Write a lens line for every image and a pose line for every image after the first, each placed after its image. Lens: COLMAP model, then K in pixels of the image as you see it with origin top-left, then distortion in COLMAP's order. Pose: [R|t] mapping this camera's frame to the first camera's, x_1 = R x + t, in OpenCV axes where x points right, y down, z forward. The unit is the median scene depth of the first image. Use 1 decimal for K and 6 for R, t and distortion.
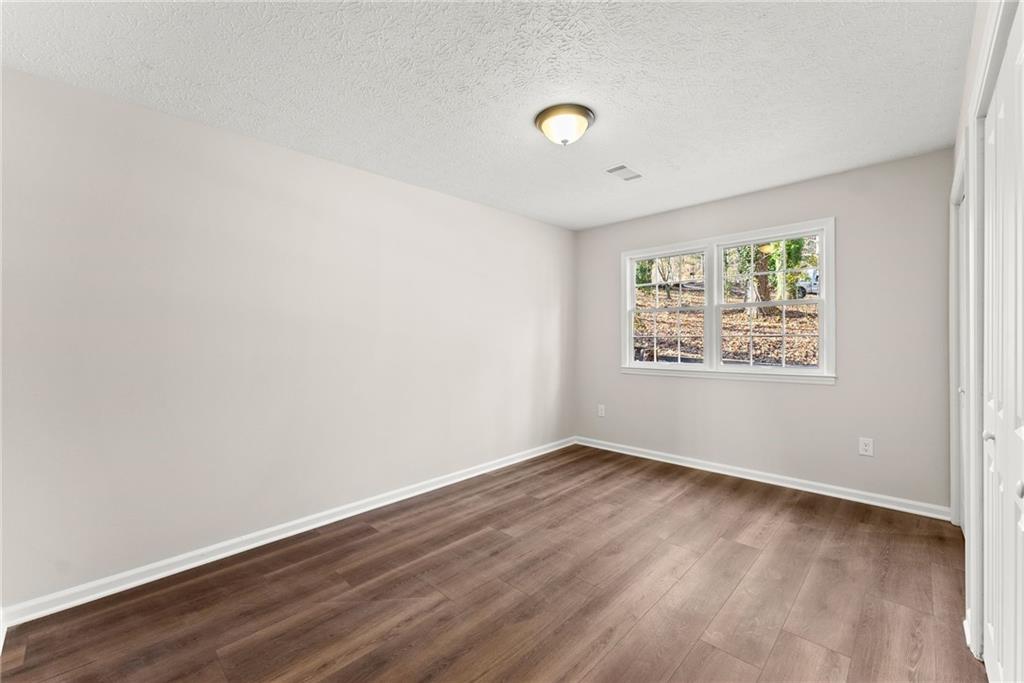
lens RADIAL K [[419.7, 0, 511.9], [0, 419.7, 339.2], [0, 0, 1]] dist [-0.001942, 0.000141]
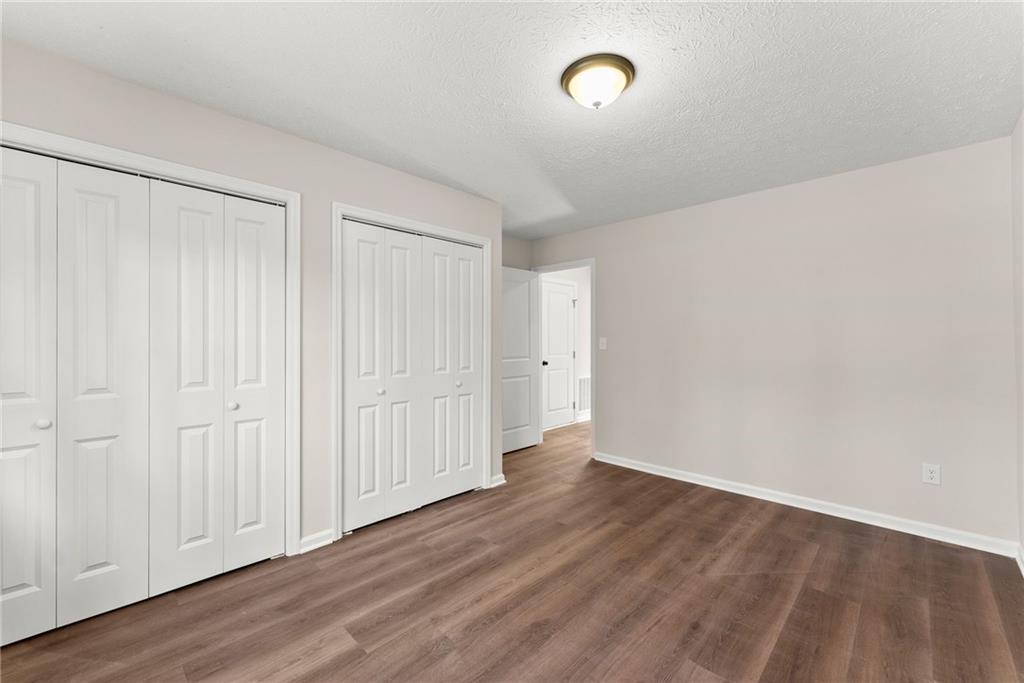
lens RADIAL K [[419.7, 0, 512.1], [0, 419.7, 340.7], [0, 0, 1]] dist [-0.001942, 0.000141]
pose [[-0.999880, 0.010521, -0.011388, 0.334011], [0.010449, 0.999926, 0.006296, -0.016184], [0.011453, 0.006176, -0.999915, 1.989686]]
